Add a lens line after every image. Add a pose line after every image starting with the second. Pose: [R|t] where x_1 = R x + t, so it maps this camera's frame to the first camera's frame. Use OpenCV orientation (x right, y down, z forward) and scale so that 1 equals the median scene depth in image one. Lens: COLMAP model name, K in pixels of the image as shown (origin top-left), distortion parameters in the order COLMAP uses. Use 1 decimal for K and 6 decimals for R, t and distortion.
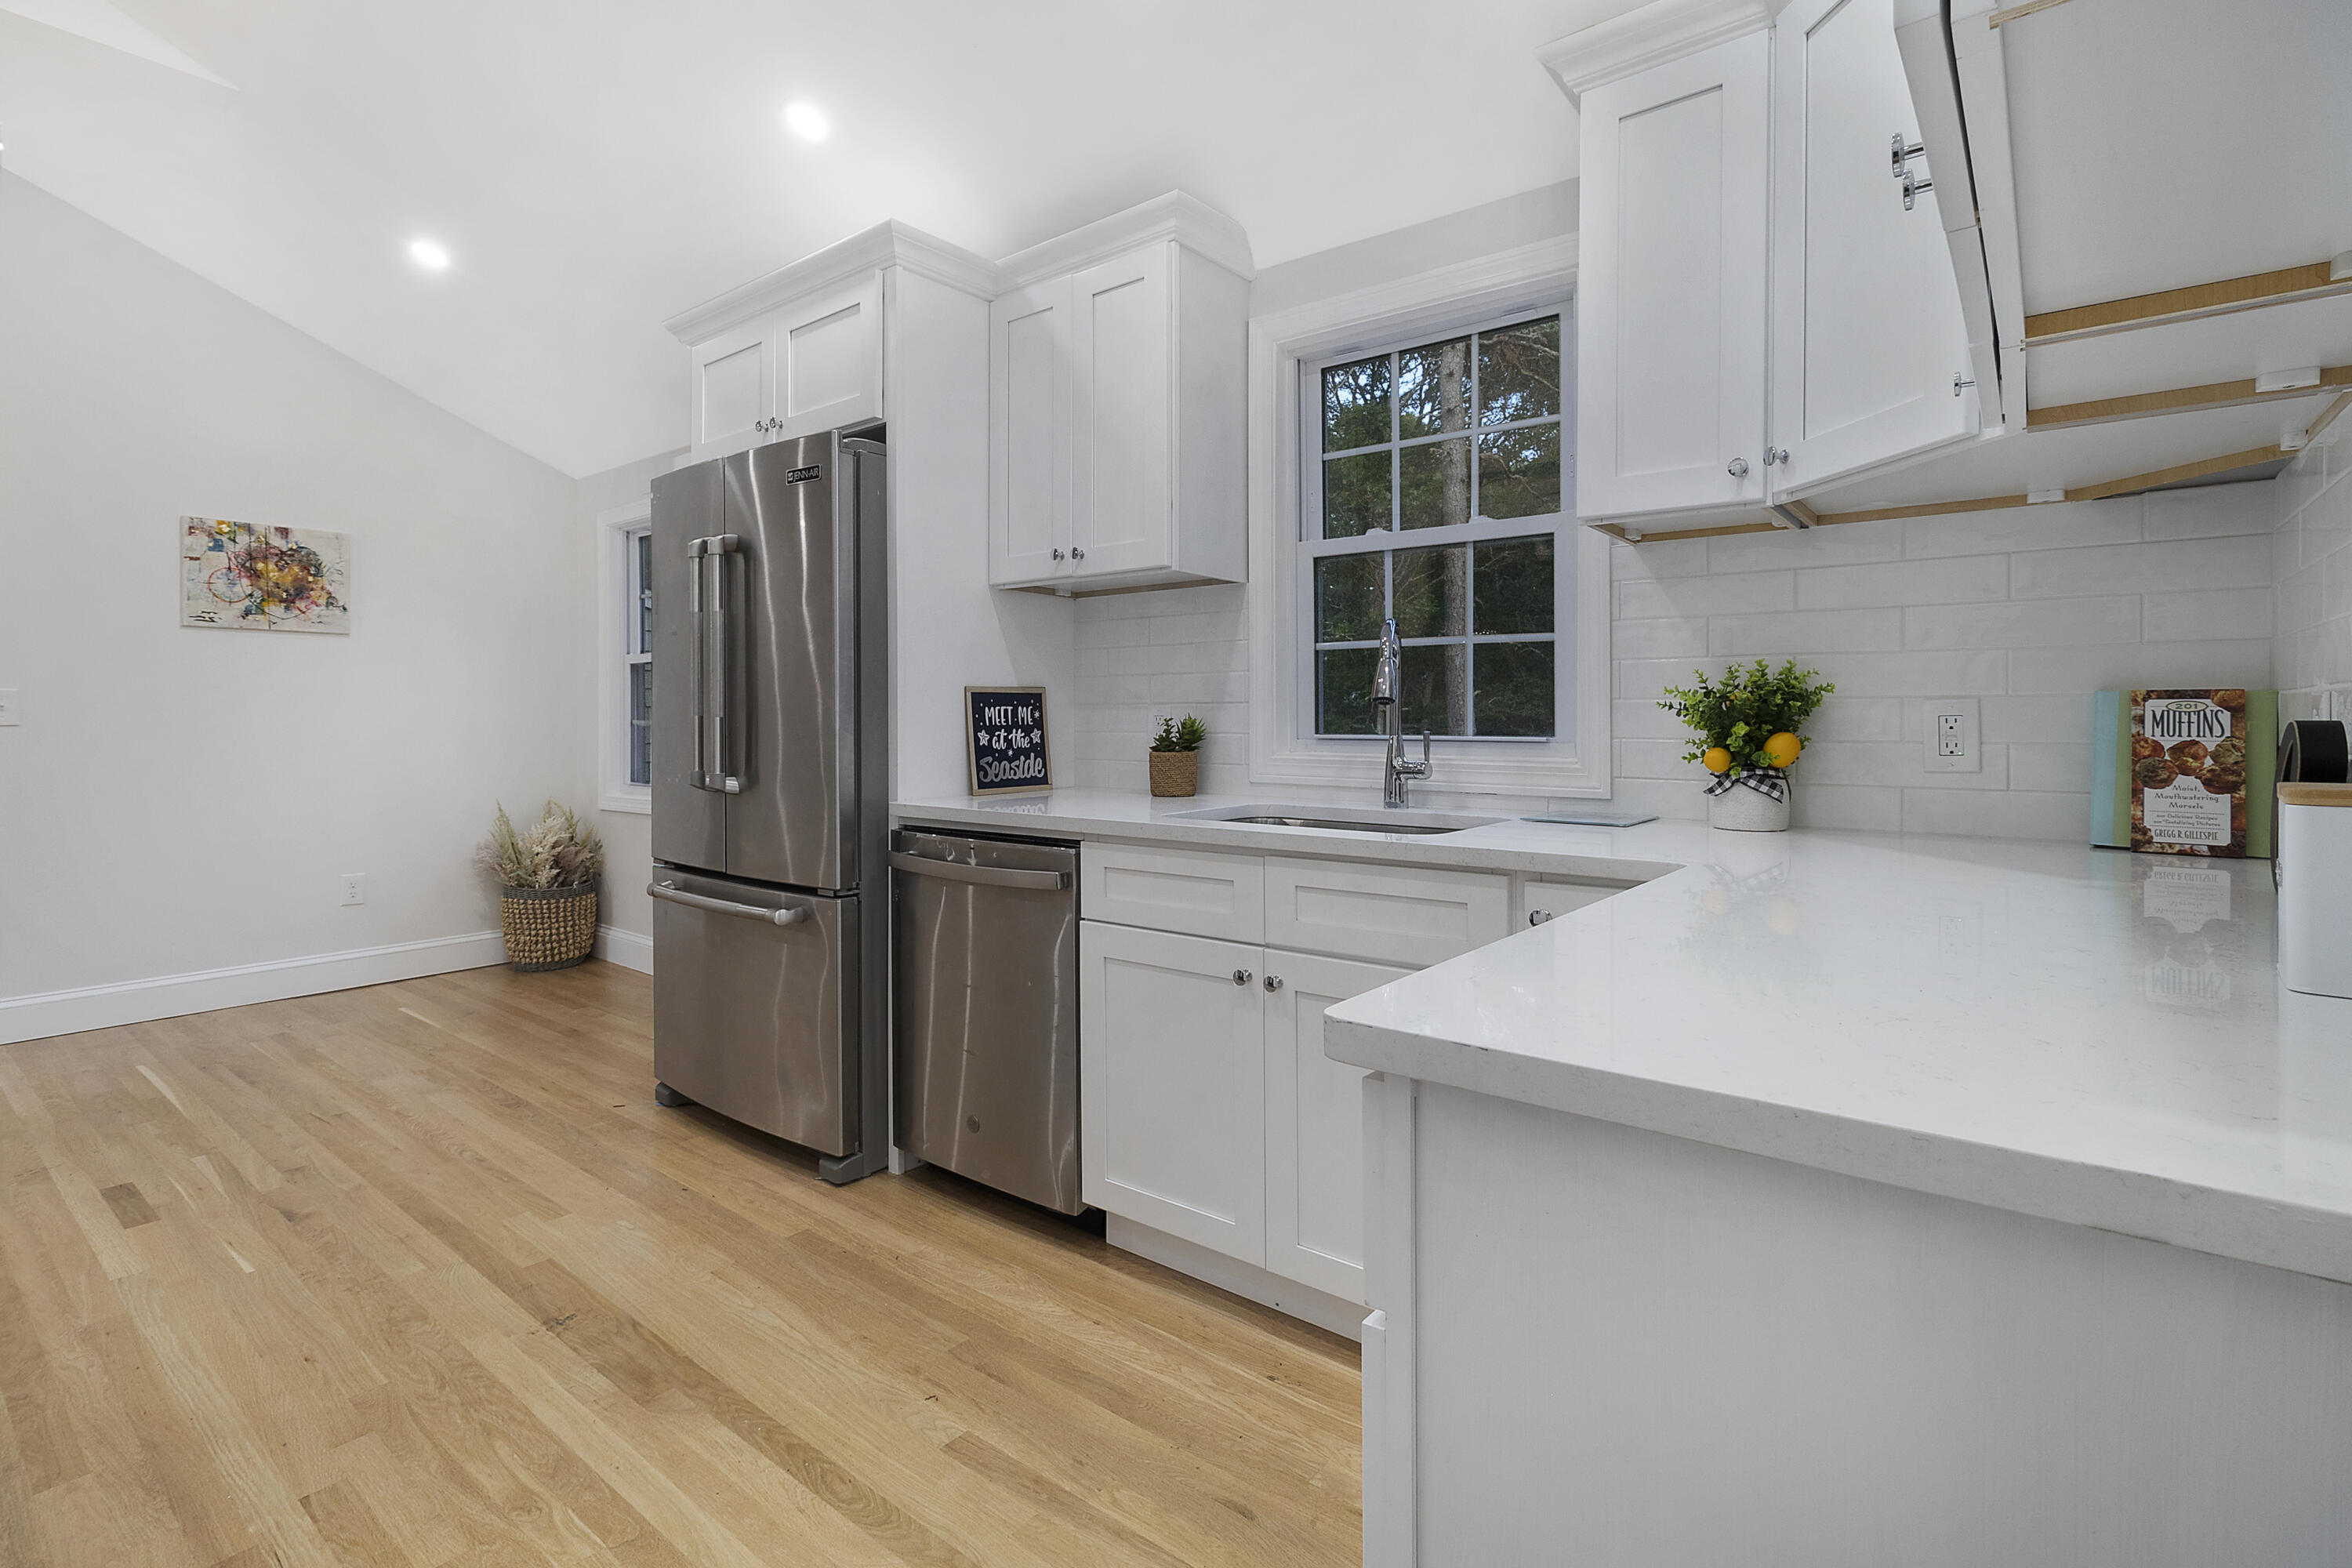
lens RADIAL K [[1097.3, 0, 1175.9], [0, 1097.3, 724.8], [0, 0, 1]] dist [0.001000, 0.000153]
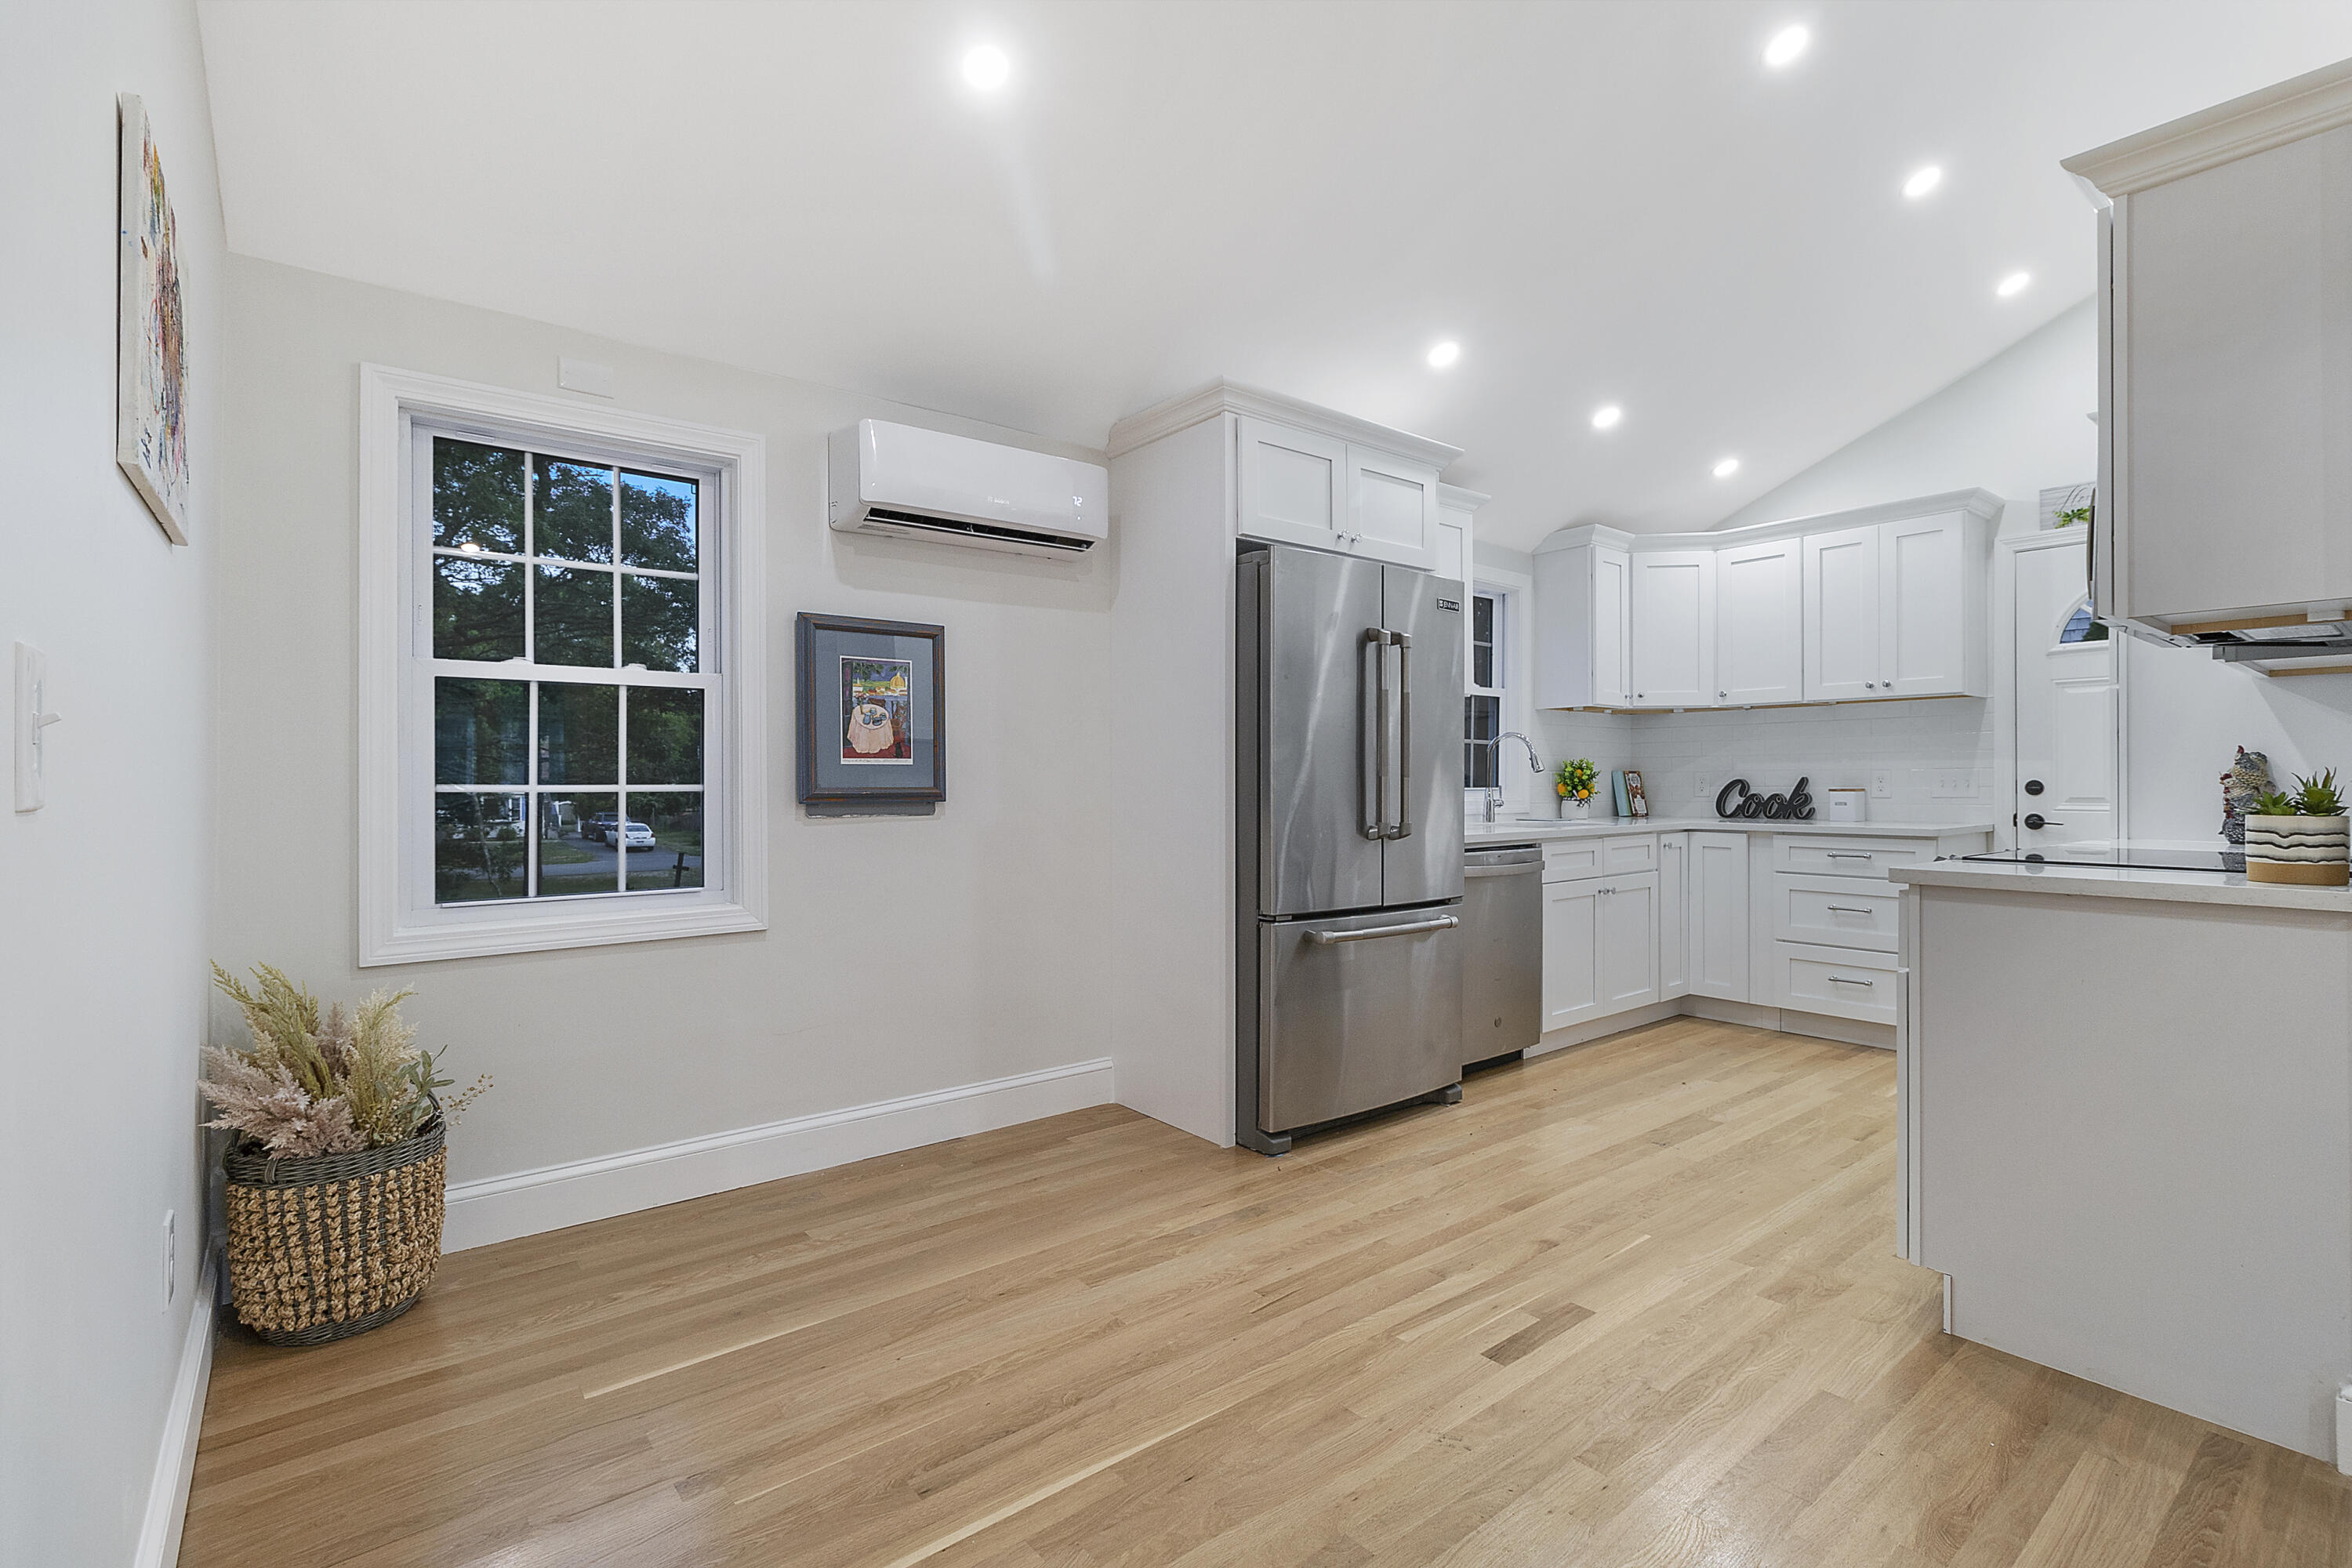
lens RADIAL K [[1070.9, 0, 1170.3], [0, 1070.9, 771.5], [0, 0, 1]] dist [0.000104, 0.000096]
pose [[0.223392, 0.010427, 0.974673, -1.073787], [0.007418, 0.999896, -0.012397, -0.001549], [-0.974700, 0.010000, 0.223291, 0.639806]]
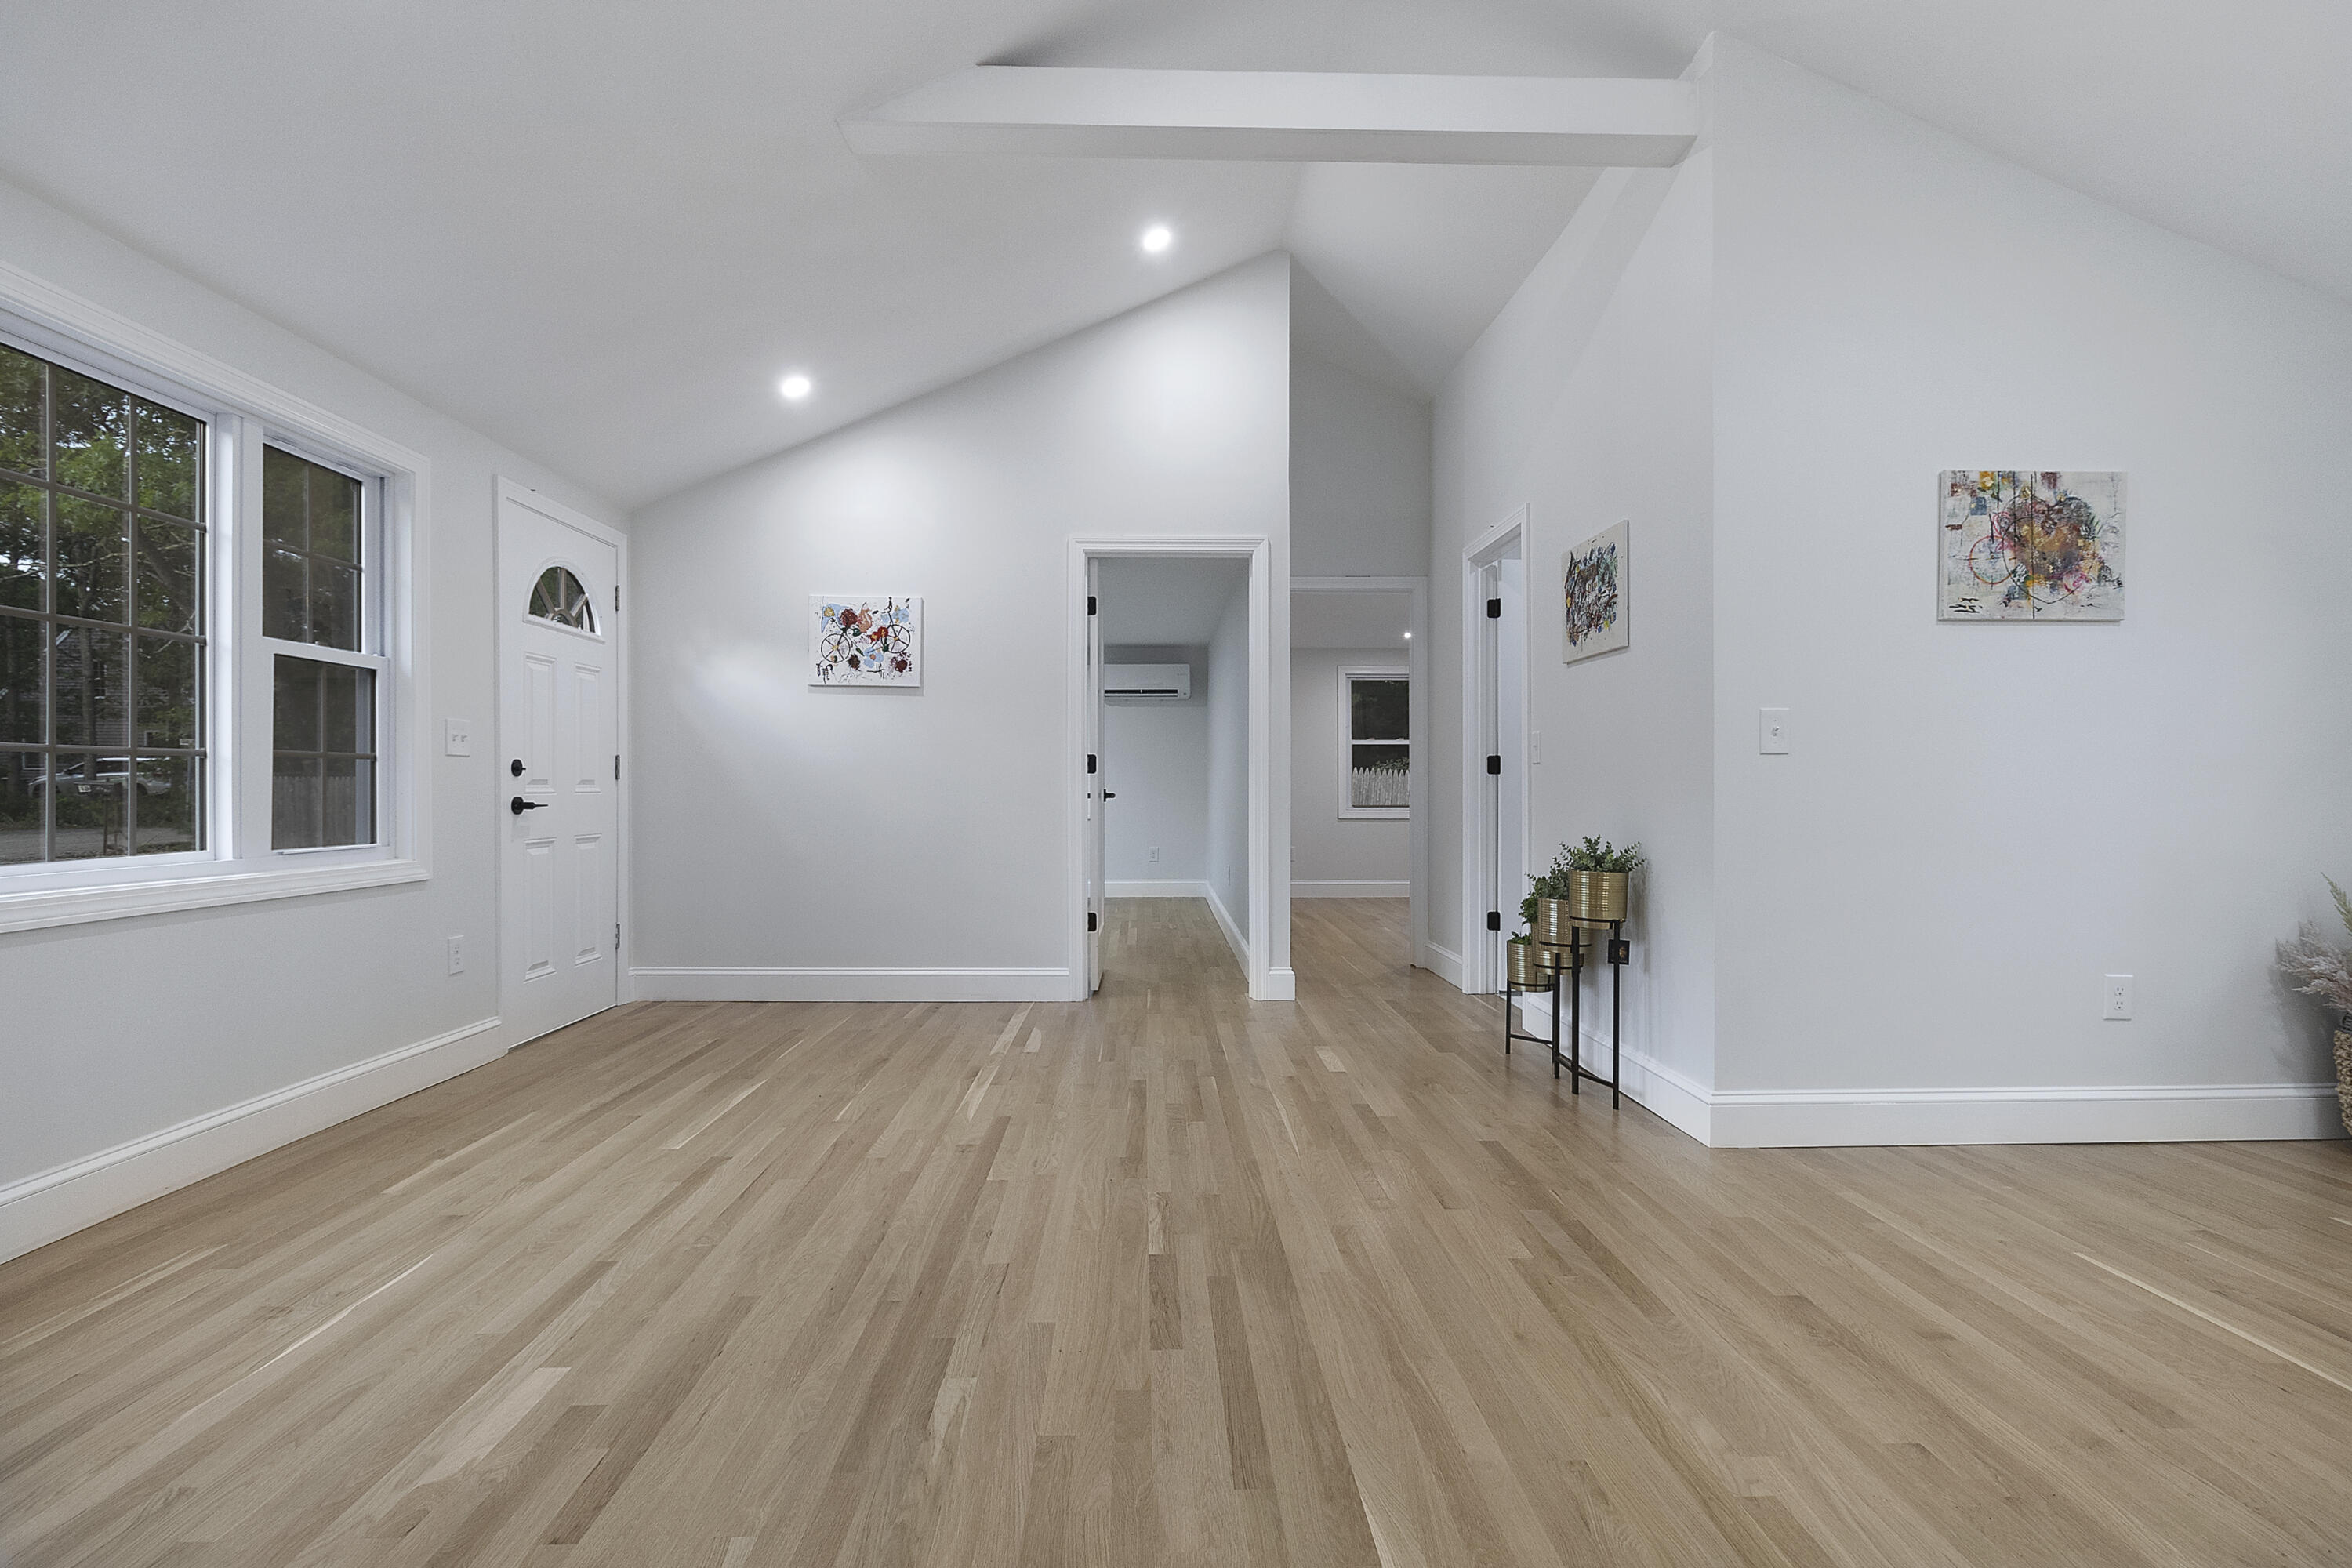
lens RADIAL K [[1101.2, 0, 1186.2], [0, 1101.2, 792.1], [0, 0, 1]] dist [0.001189, 0.000140]
pose [[0.651122, 0.006394, -0.758946, -0.644415], [-0.005130, 0.999979, 0.004023, 0.024748], [0.758956, 0.001273, 0.651141, 0.124248]]
